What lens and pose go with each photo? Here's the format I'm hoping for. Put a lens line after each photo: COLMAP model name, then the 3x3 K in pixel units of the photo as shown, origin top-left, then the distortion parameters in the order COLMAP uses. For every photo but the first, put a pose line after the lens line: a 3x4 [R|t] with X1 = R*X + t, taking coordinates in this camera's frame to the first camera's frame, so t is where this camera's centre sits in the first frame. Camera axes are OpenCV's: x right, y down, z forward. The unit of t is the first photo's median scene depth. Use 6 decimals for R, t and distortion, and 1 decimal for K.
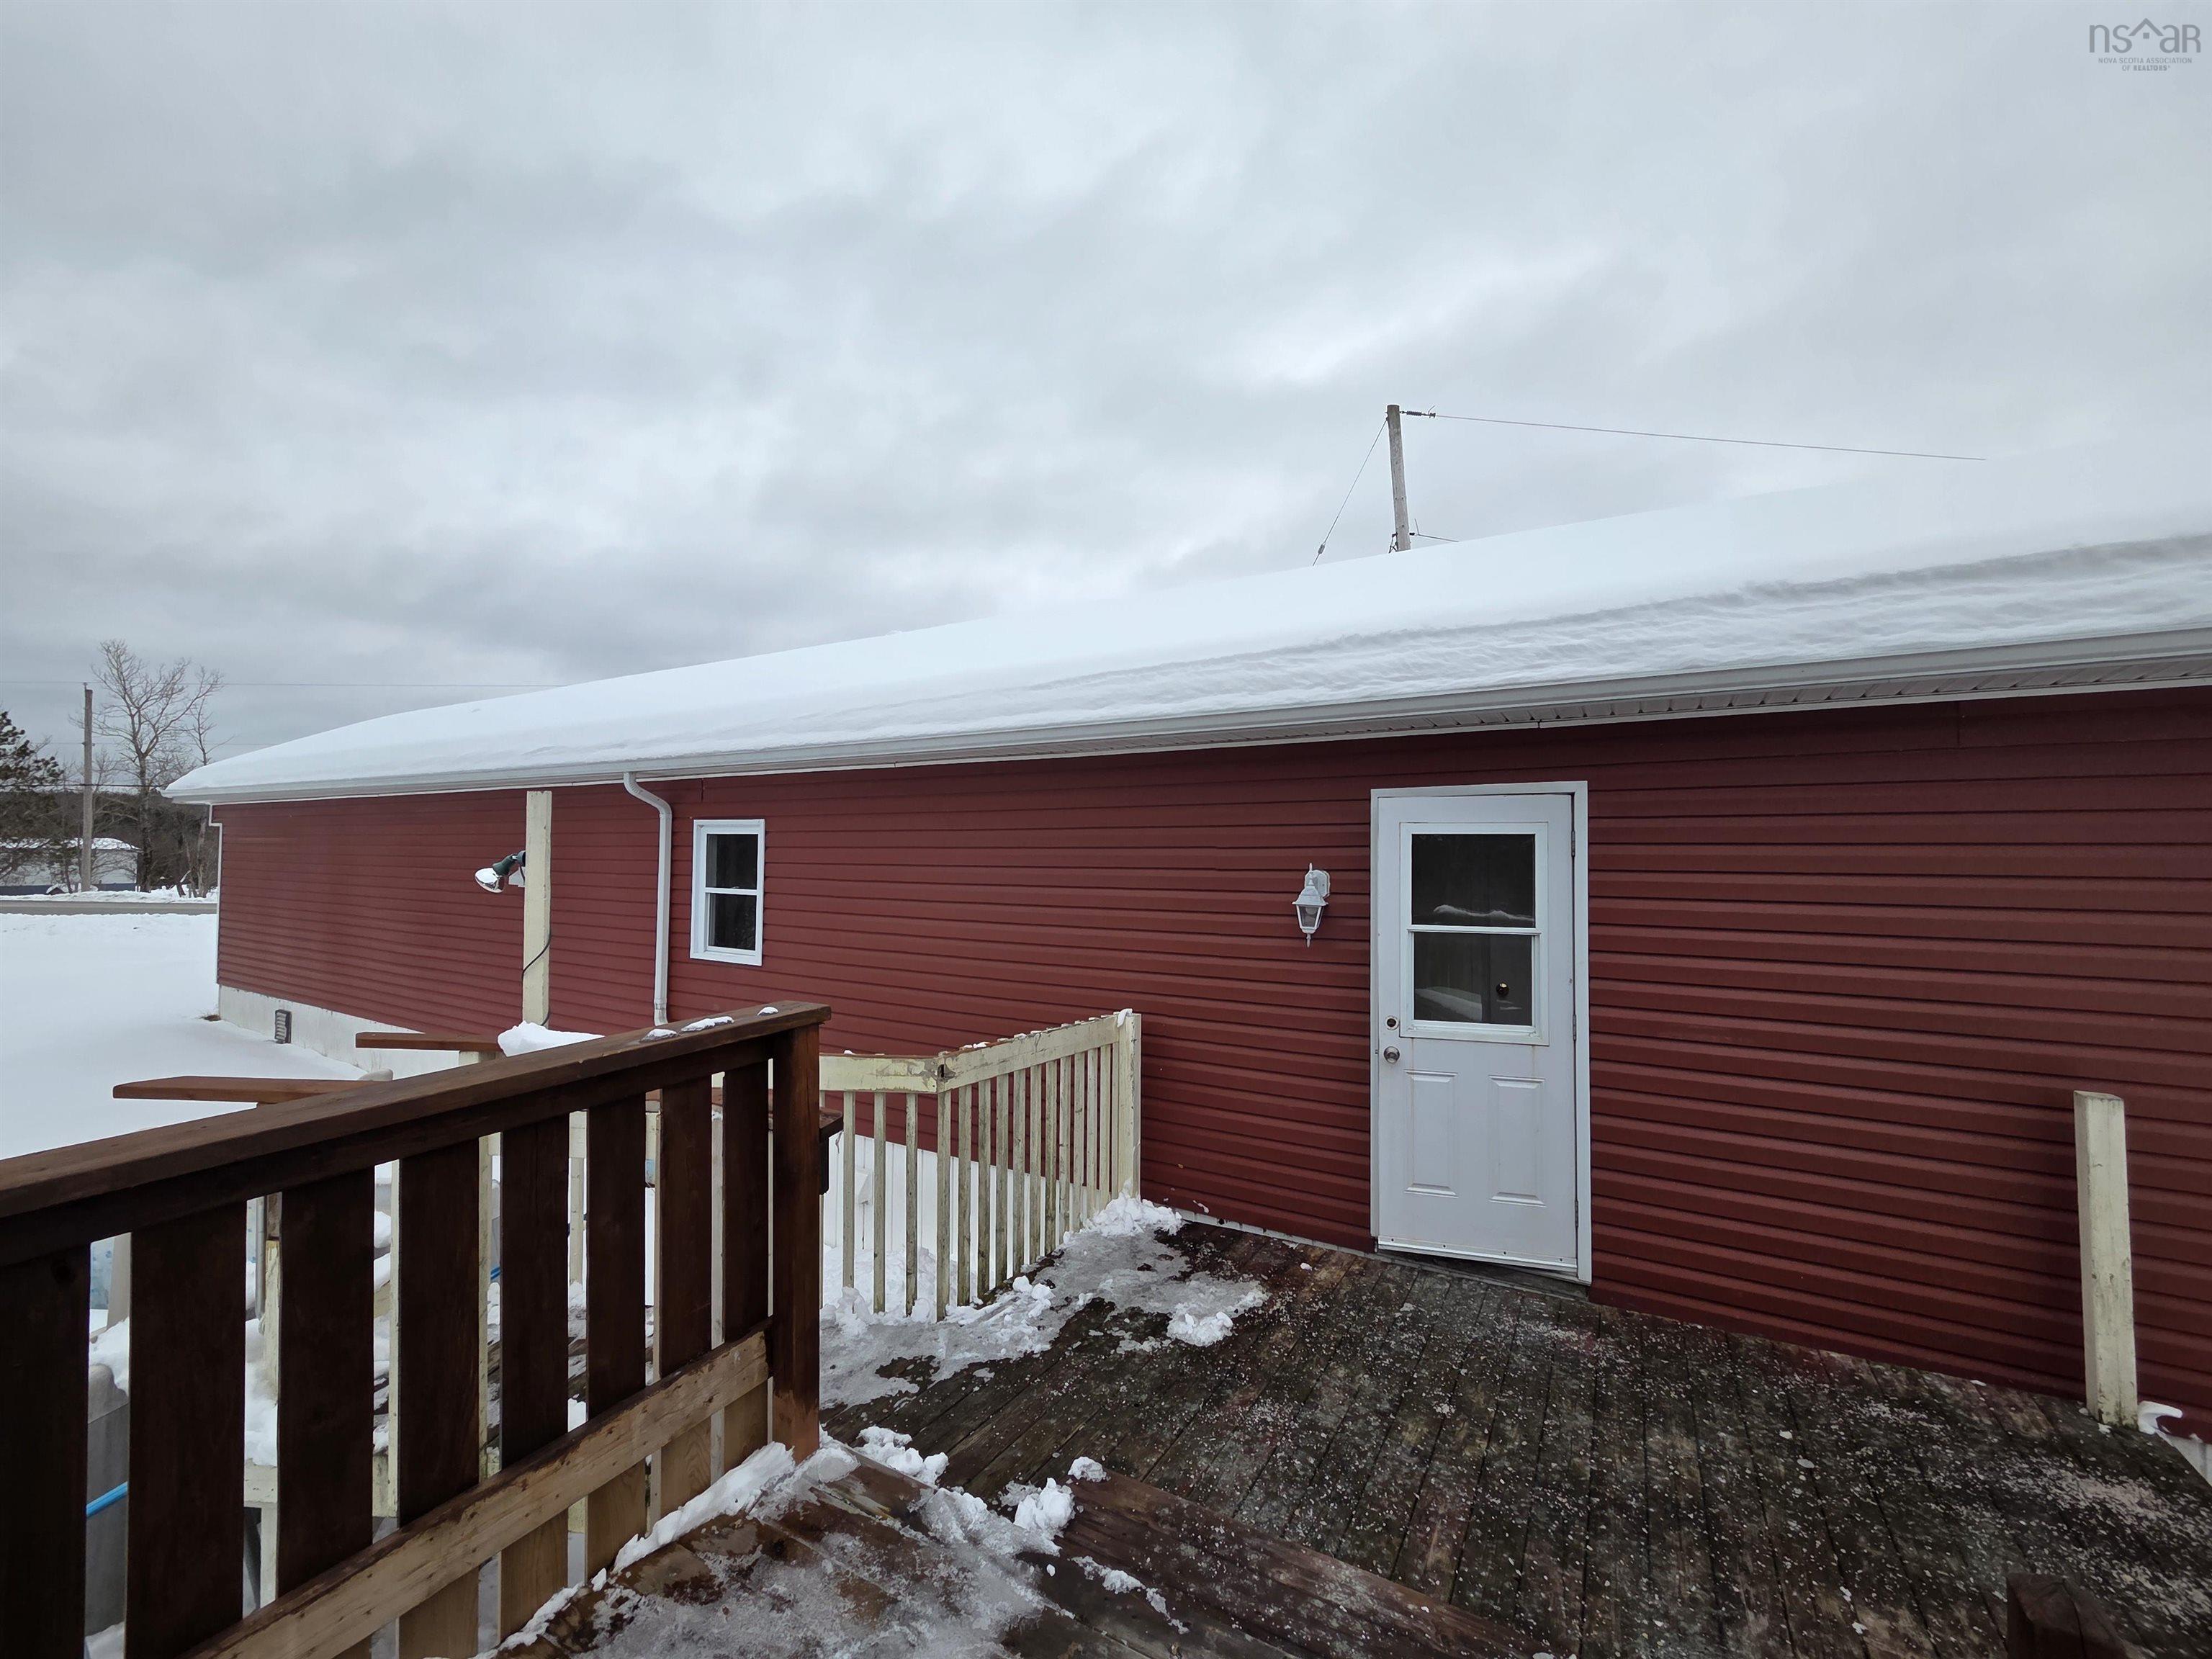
lens RADIAL K [[901.0, 0, 1106.0], [0, 901.0, 829.5], [0, 0, 1]] dist [-0.001865, 0.000048]
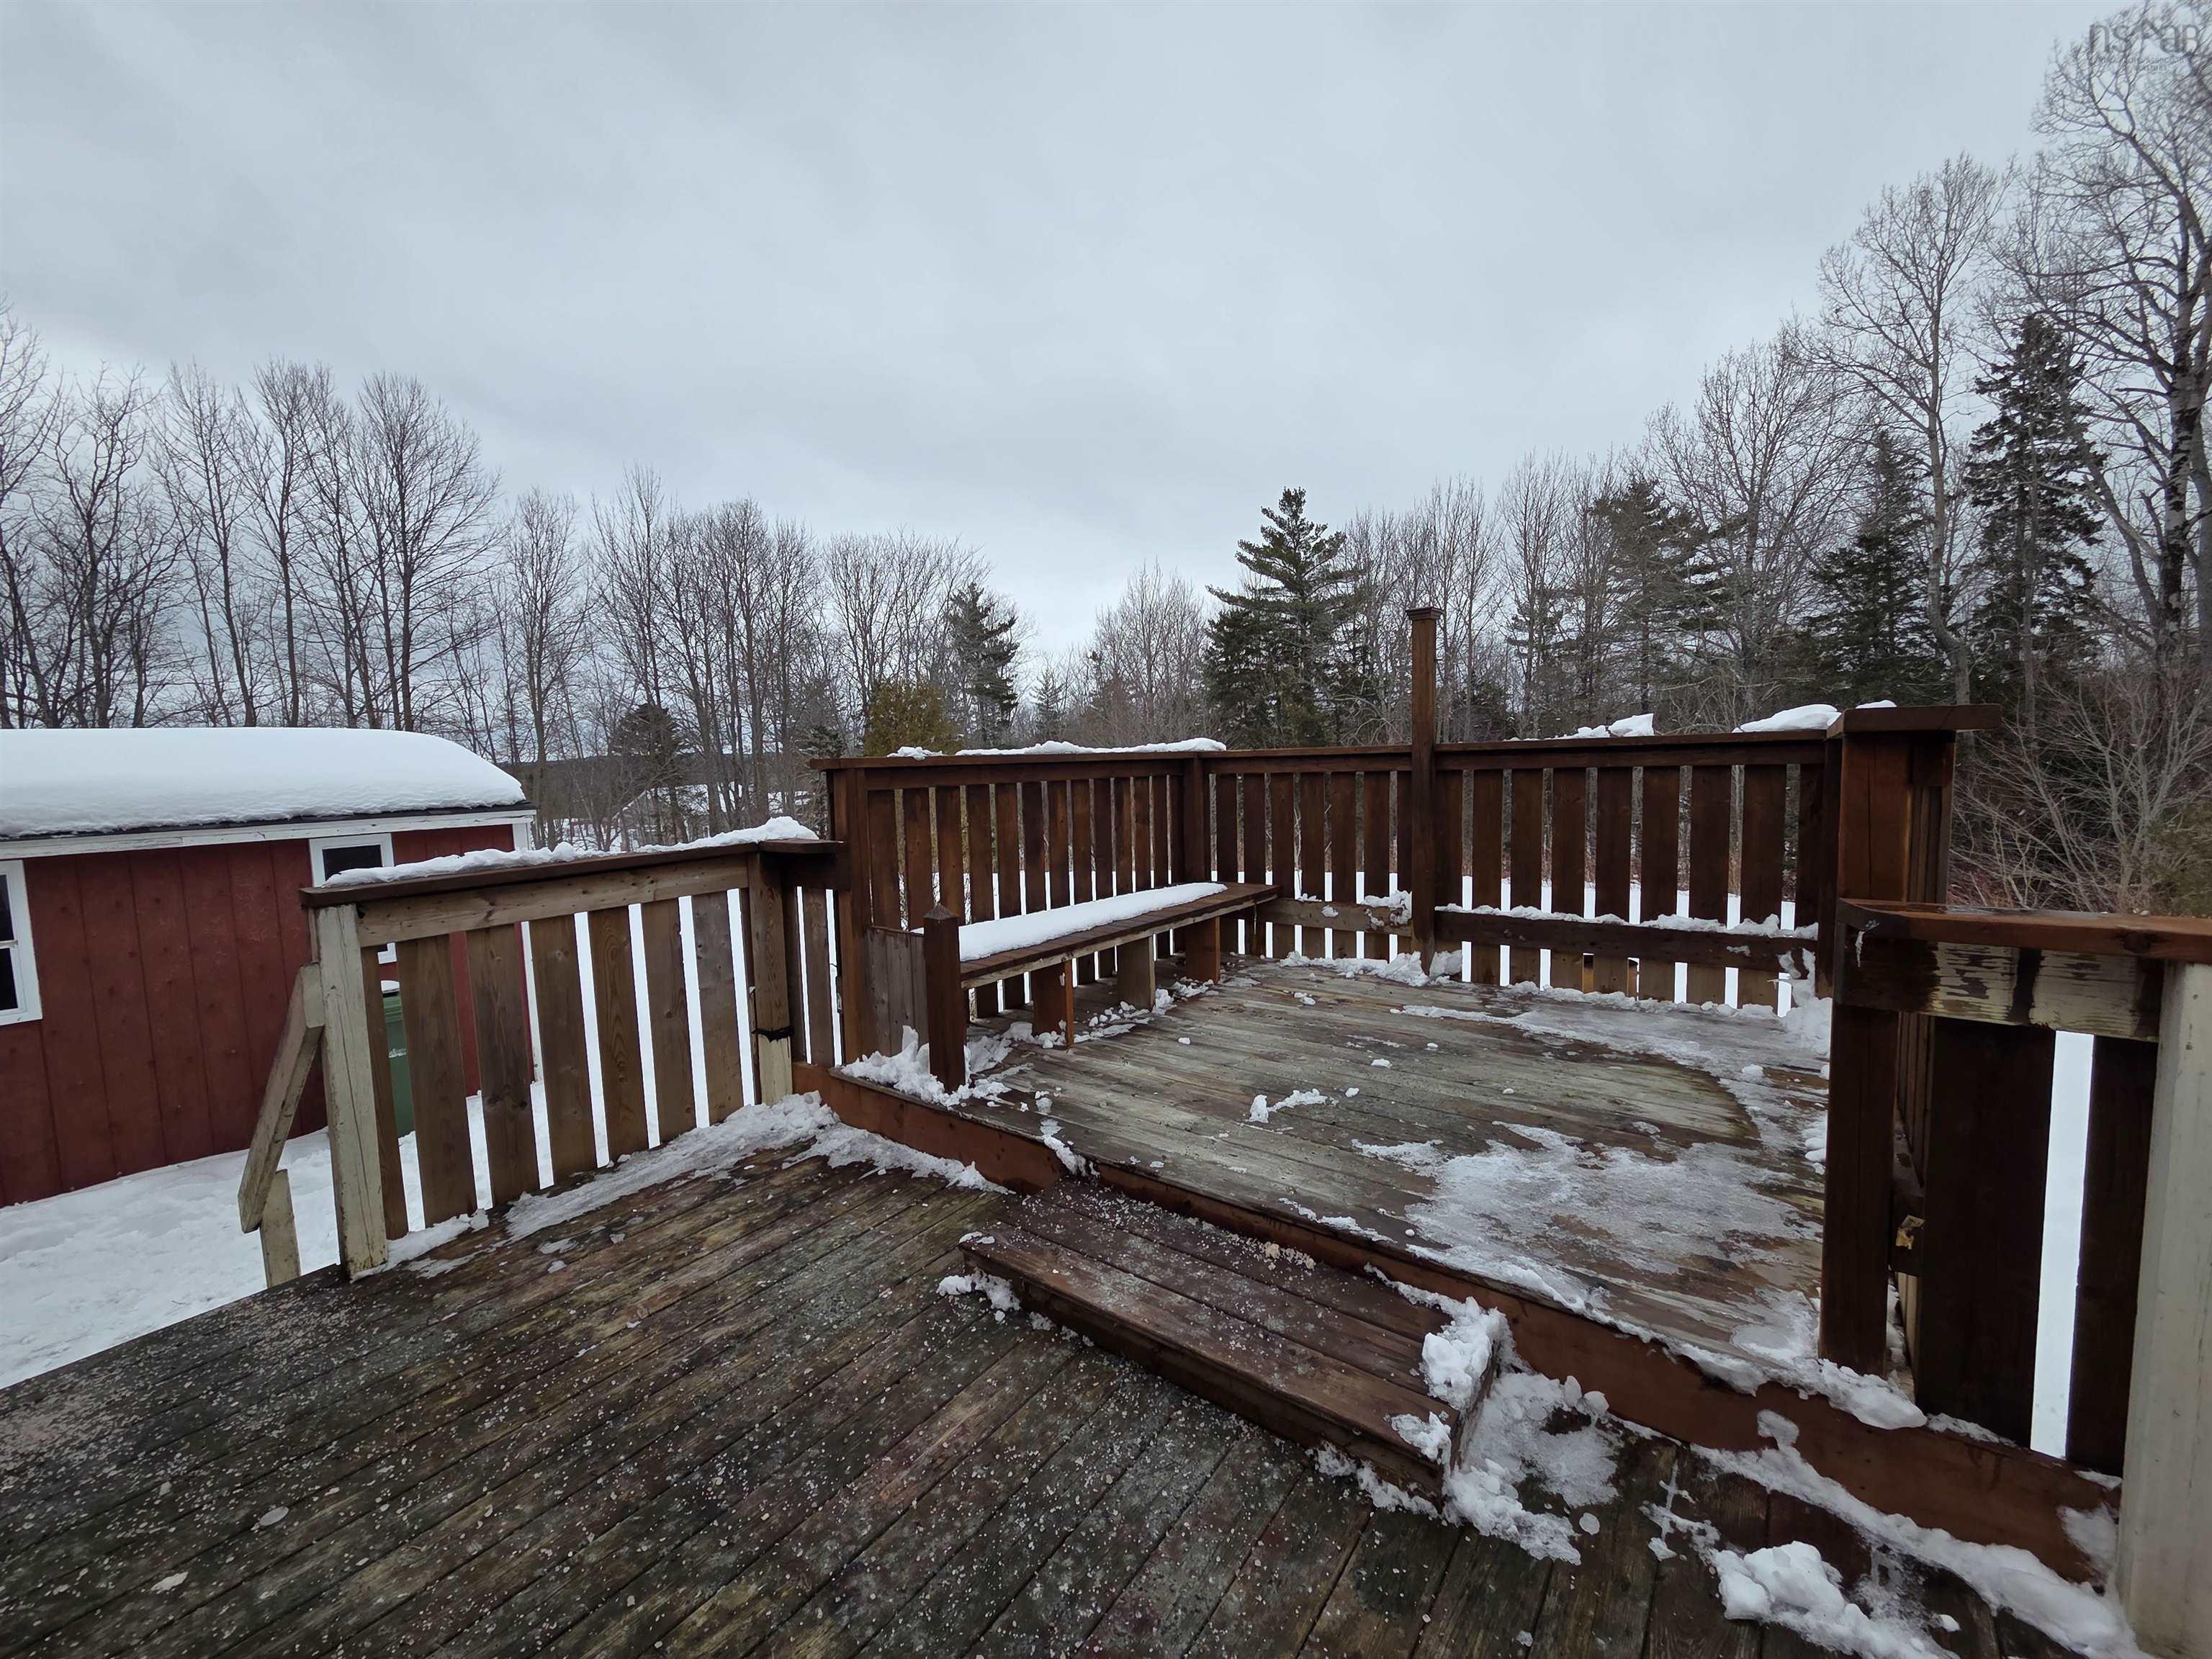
lens RADIAL K [[898.3, 0, 1106.0], [0, 898.3, 829.5], [0, 0, 1]] dist [-0.002081, 0.001245]
pose [[-0.990322, 0.018657, 0.137531, 0.072263], [0.028692, 0.997039, 0.071342, 0.139049], [-0.135793, 0.074598, -0.987925, 1.072226]]
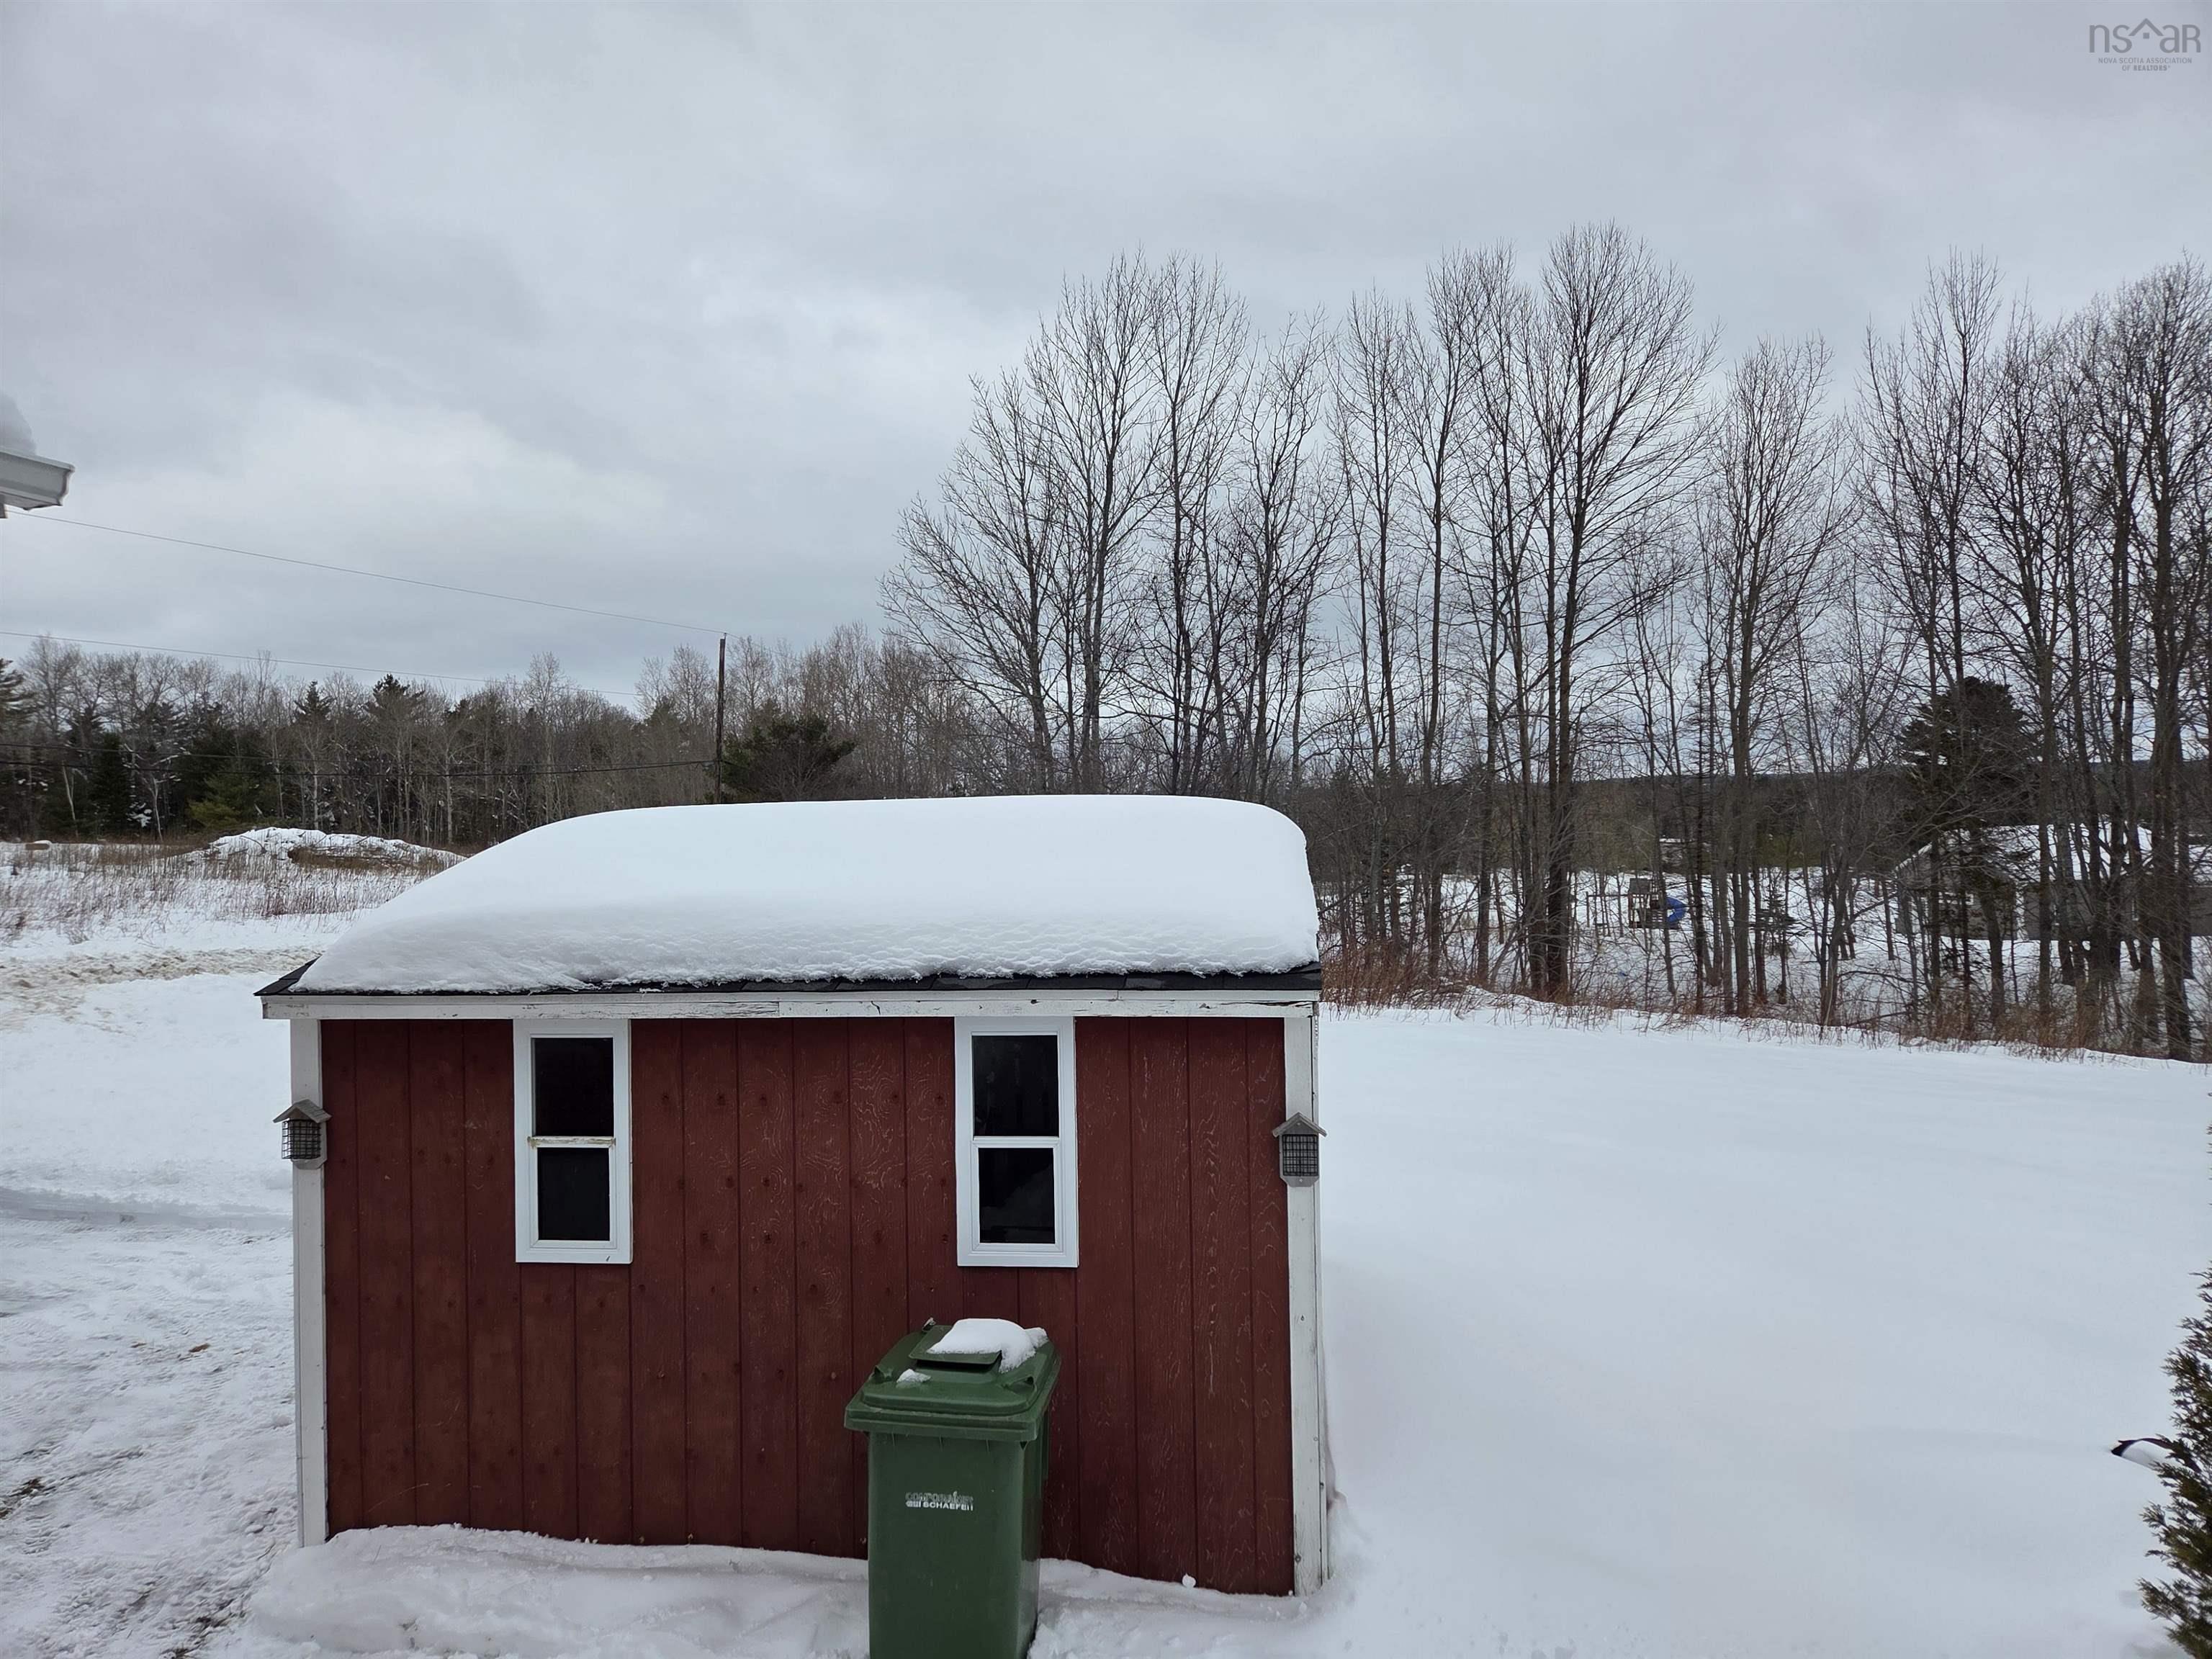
lens RADIAL K [[1477.0, 0, 1102.8], [0, 1477.0, 822.8], [0, 0, 1]] dist [0.078874, -0.065156]
pose [[-0.426733, -0.006912, 0.904351, 0.318449], [0.004633, 0.999941, 0.009829, 0.032260], [-0.904366, 0.008384, -0.426676, 0.210258]]
